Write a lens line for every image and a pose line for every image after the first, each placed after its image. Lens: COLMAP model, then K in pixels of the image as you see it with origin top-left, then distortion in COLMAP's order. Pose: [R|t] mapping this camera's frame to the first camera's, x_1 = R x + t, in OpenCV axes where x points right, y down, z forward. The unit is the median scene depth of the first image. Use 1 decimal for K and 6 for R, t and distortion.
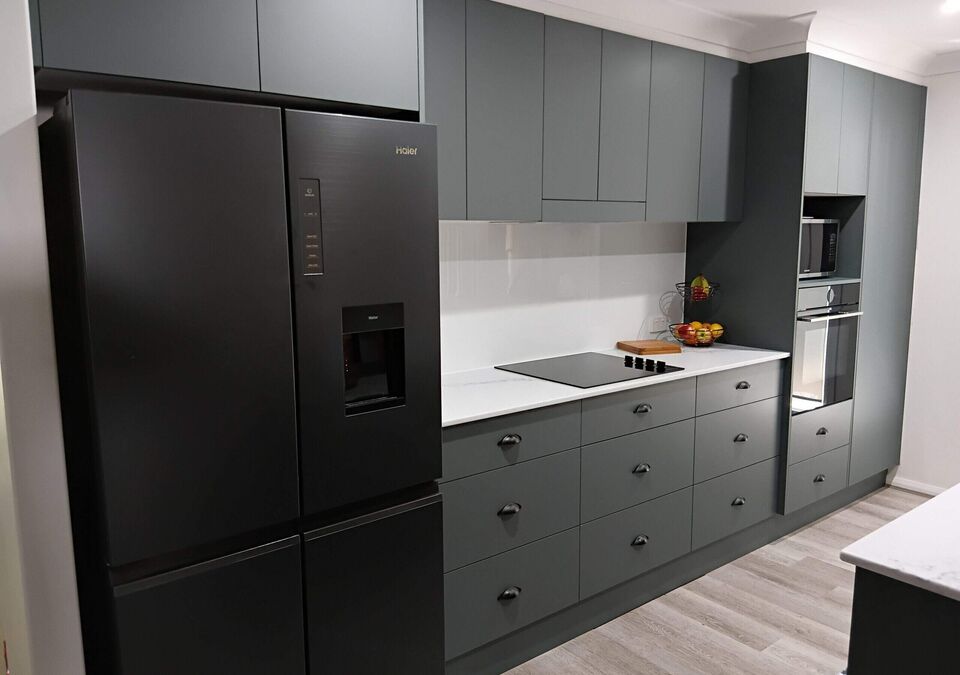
lens RADIAL K [[750.6, 0, 480.0], [0, 750.6, 337.5], [0, 0, 1]] dist [0.053707, -0.007309]
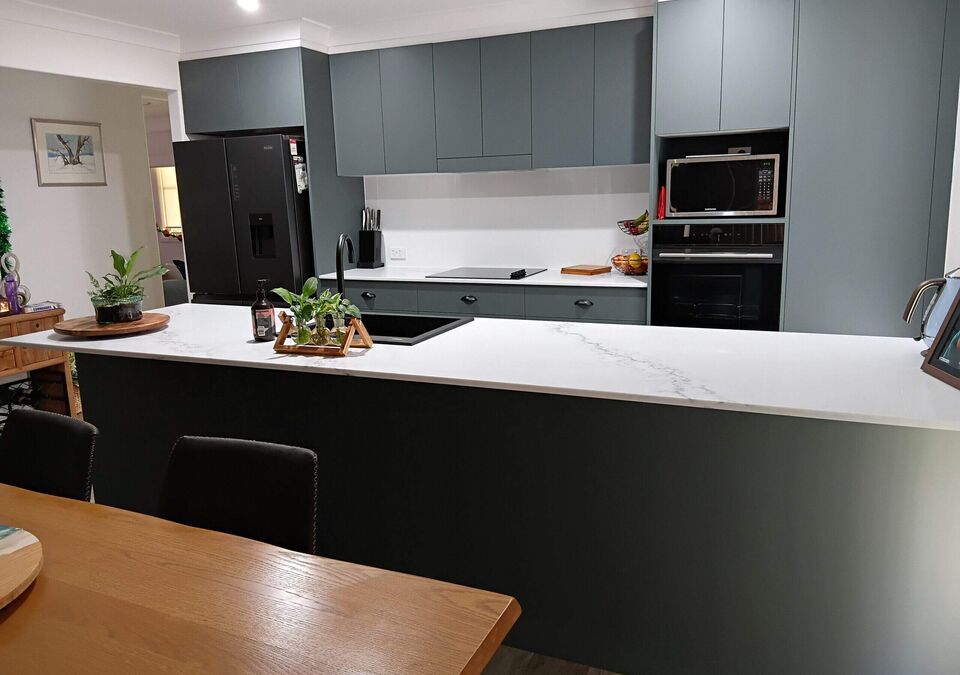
lens RADIAL K [[750.6, 0, 480.0], [0, 750.6, 337.5], [0, 0, 1]] dist [0.053707, -0.007309]
pose [[0.441970, 0.158899, -0.882844, 1.512928], [-0.101566, 0.986721, 0.126749, -0.019536], [0.891261, 0.033647, 0.452240, 0.351903]]
